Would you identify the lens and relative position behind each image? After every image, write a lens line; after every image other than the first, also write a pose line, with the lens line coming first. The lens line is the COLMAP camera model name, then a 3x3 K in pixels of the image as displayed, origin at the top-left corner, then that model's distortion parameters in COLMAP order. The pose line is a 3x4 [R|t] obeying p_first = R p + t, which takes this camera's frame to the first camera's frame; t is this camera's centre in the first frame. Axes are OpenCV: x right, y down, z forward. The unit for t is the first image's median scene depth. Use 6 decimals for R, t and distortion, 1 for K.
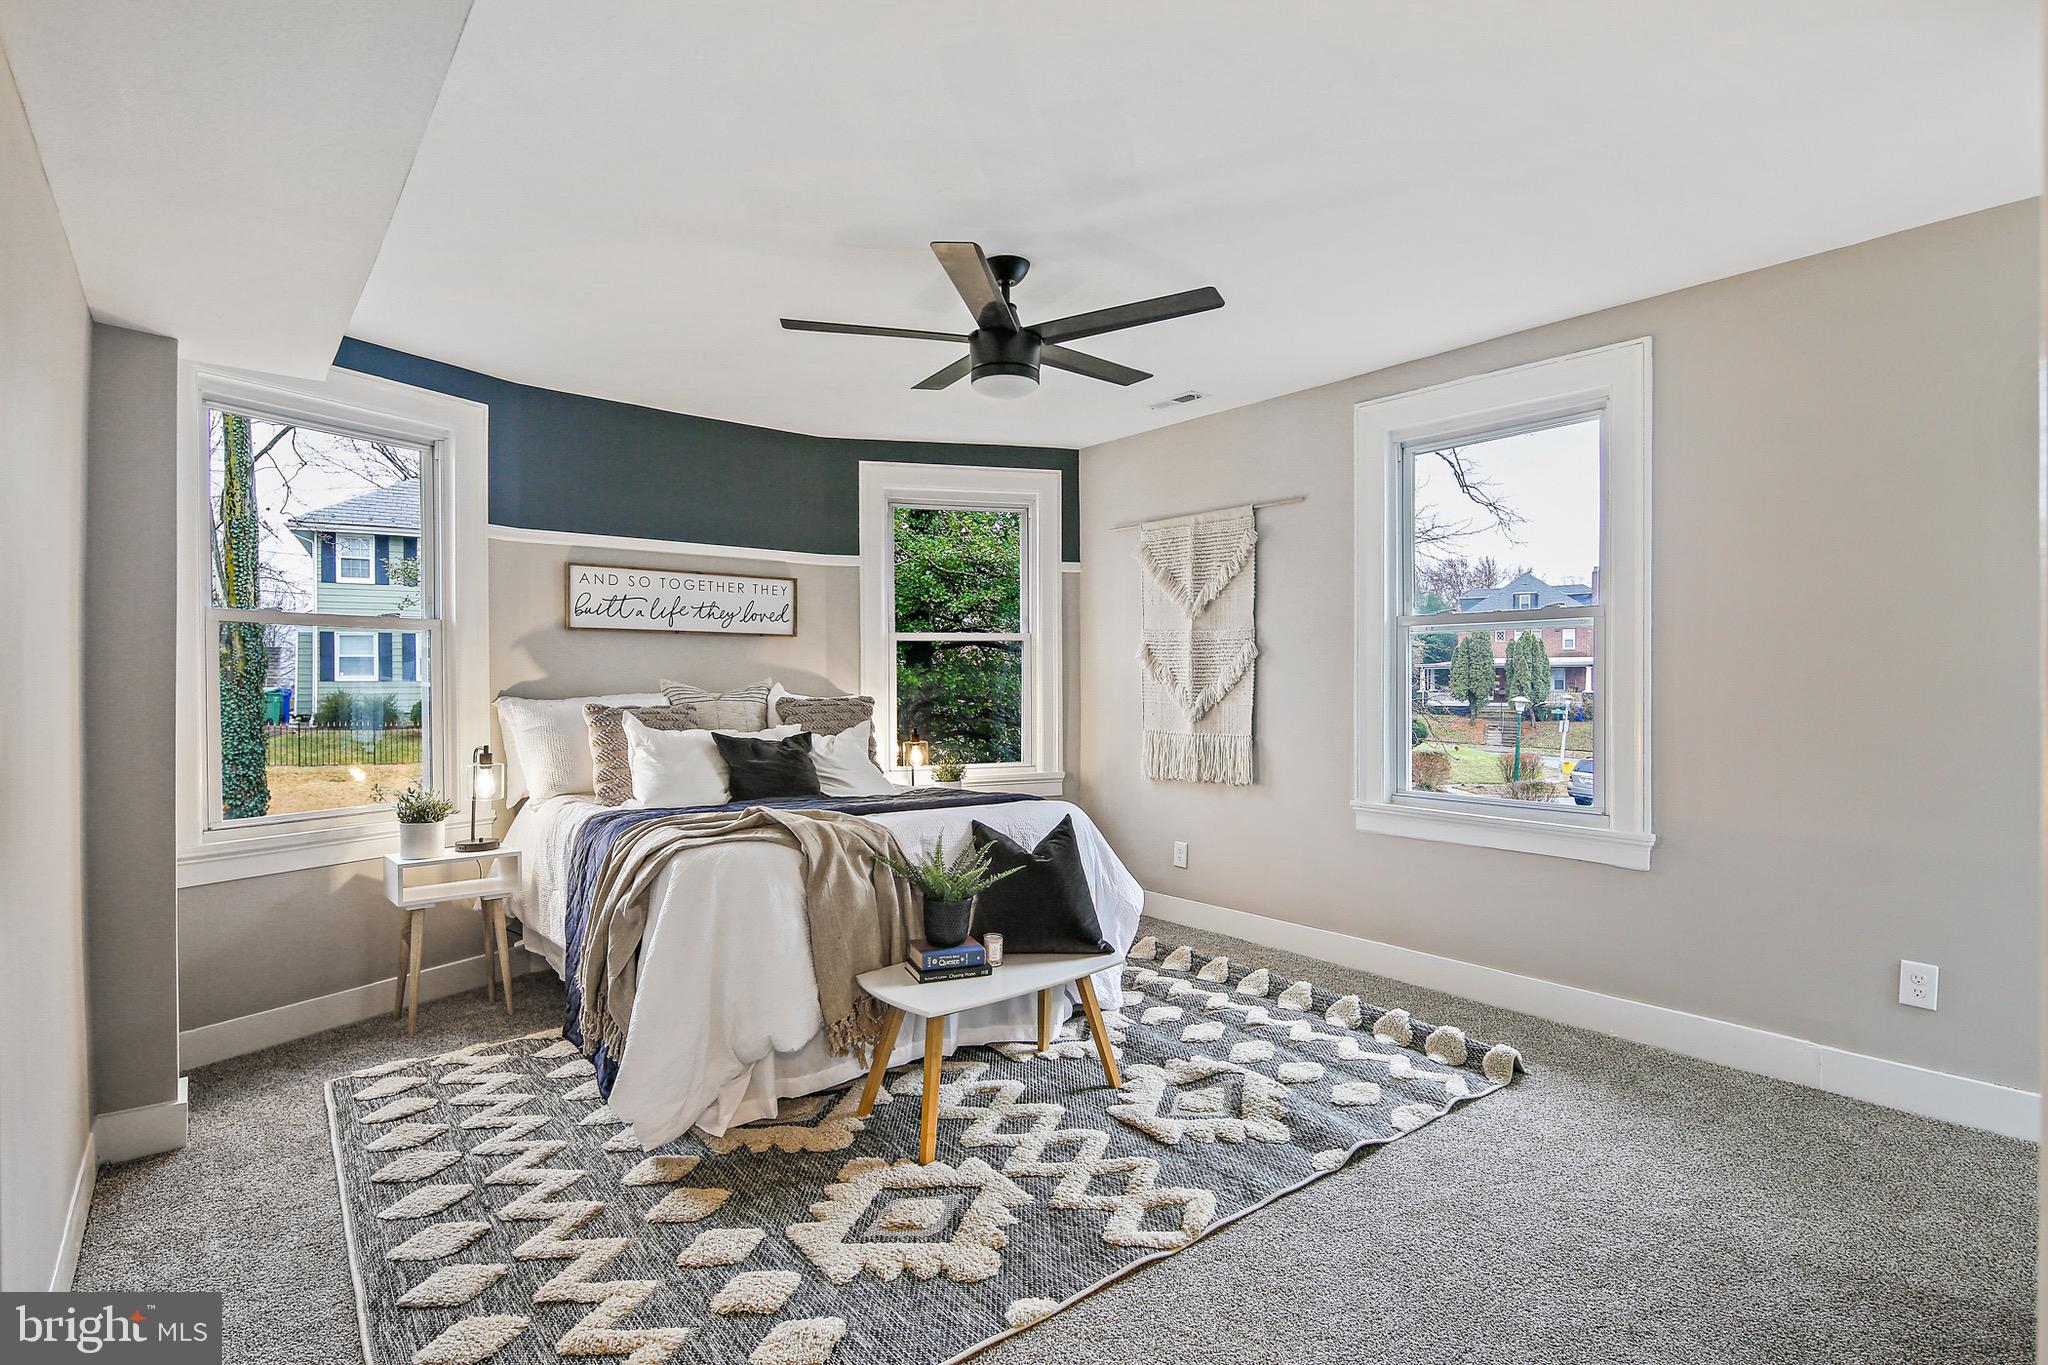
lens RADIAL K [[989.4, 0, 1027.9], [0, 989.4, 680.4], [0, 0, 1]] dist [-0.001032, -0.001057]
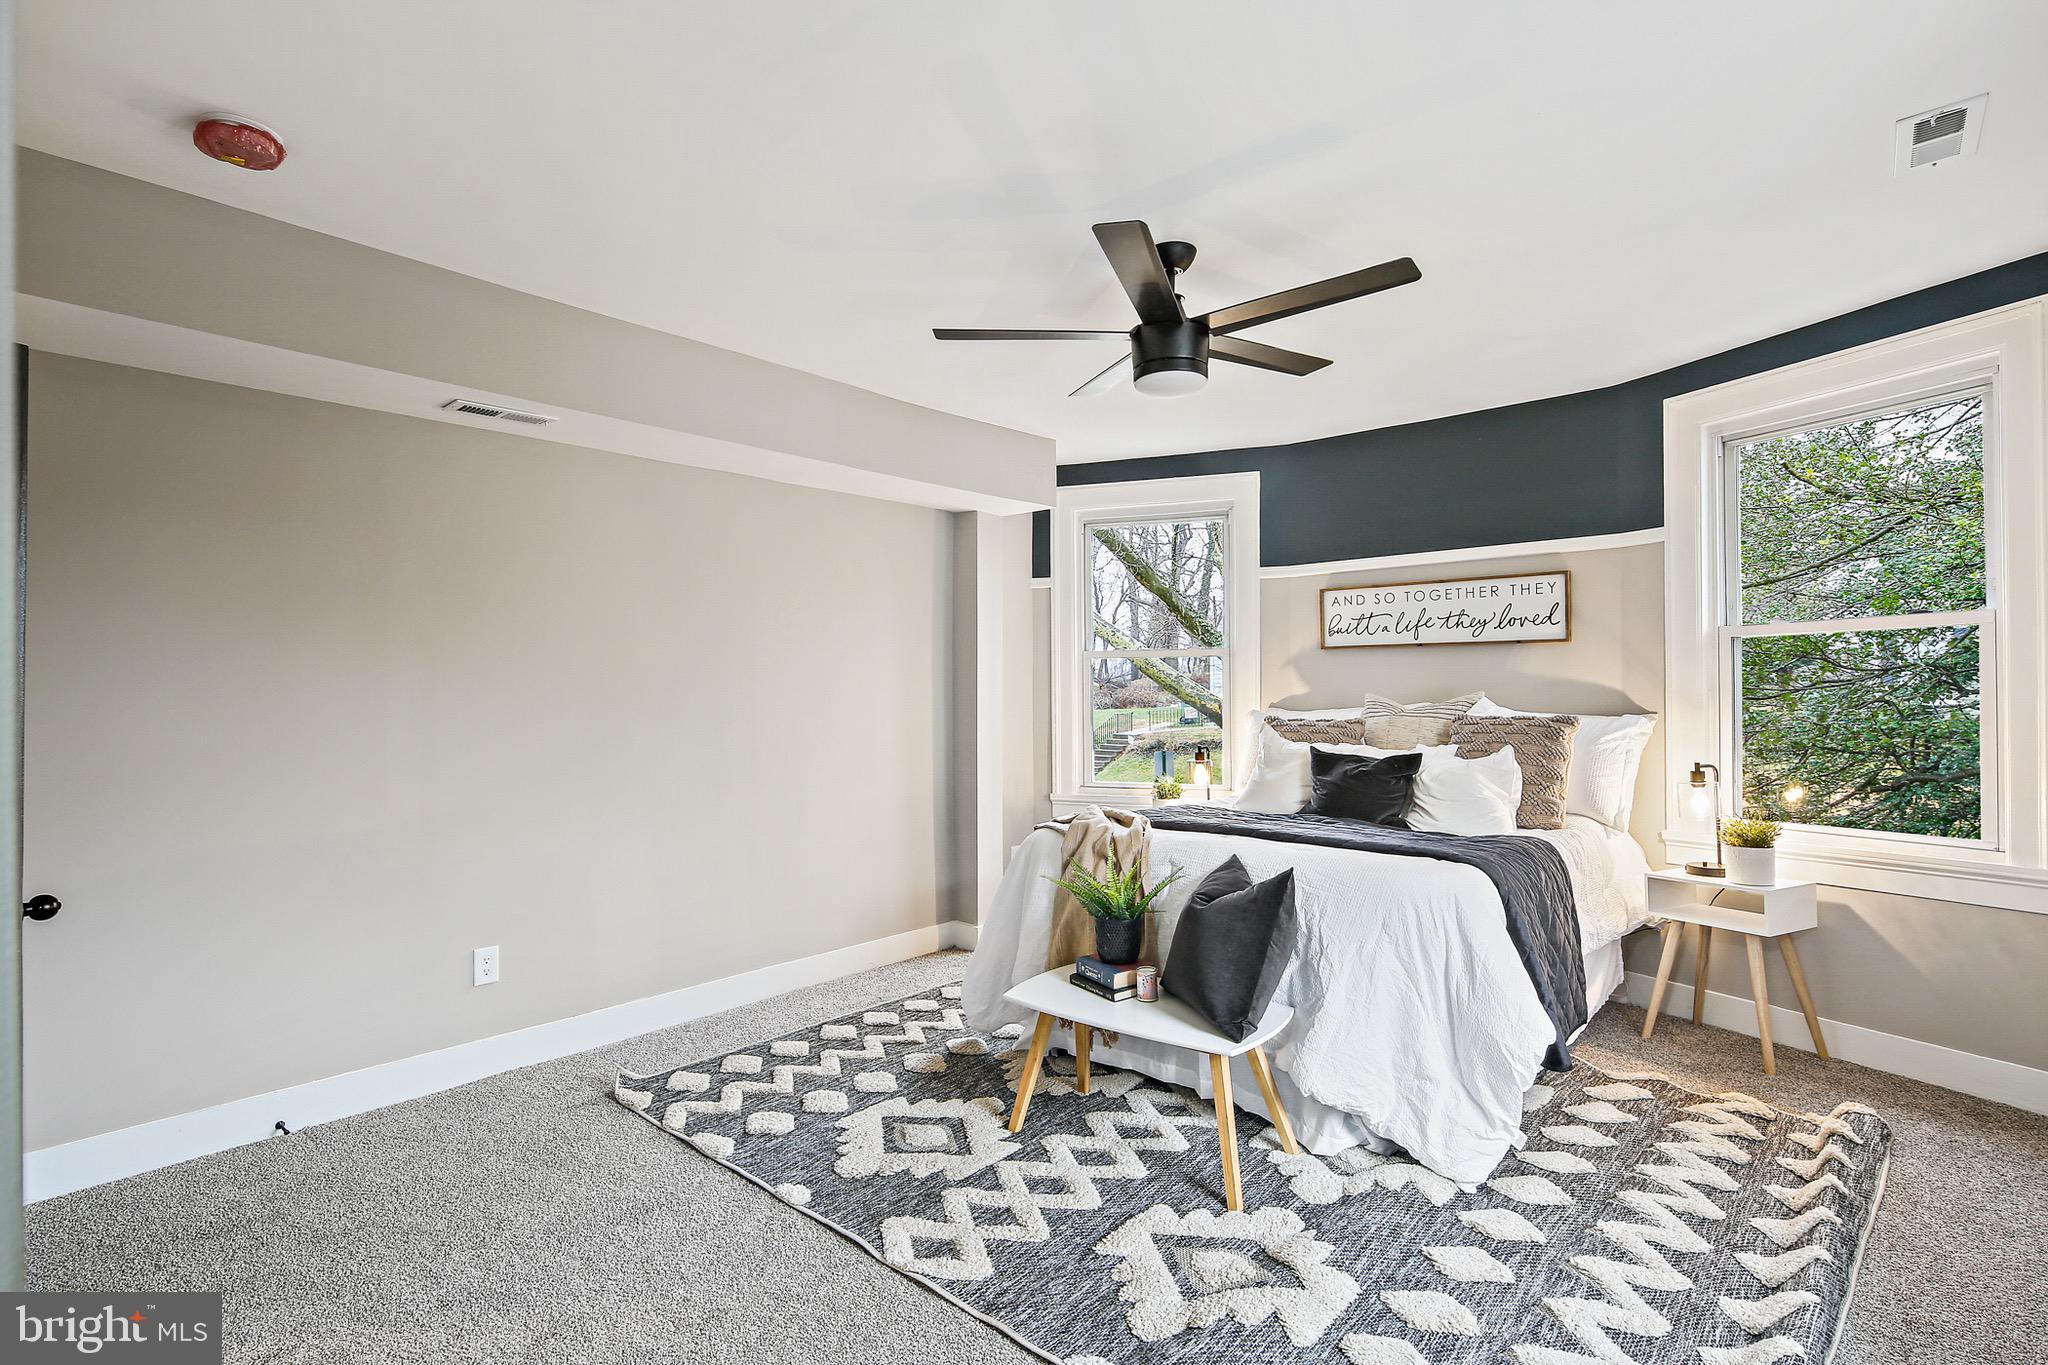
lens RADIAL K [[989.4, 0, 1029.0], [0, 989.4, 692.5], [0, 0, 1]] dist [-0.001032, -0.001057]
pose [[0.157715, -0.000261, -0.987485, 0.554481], [0.004813, 0.999988, 0.000505, -0.004312], [0.987473, -0.004833, 0.157715, 0.465808]]
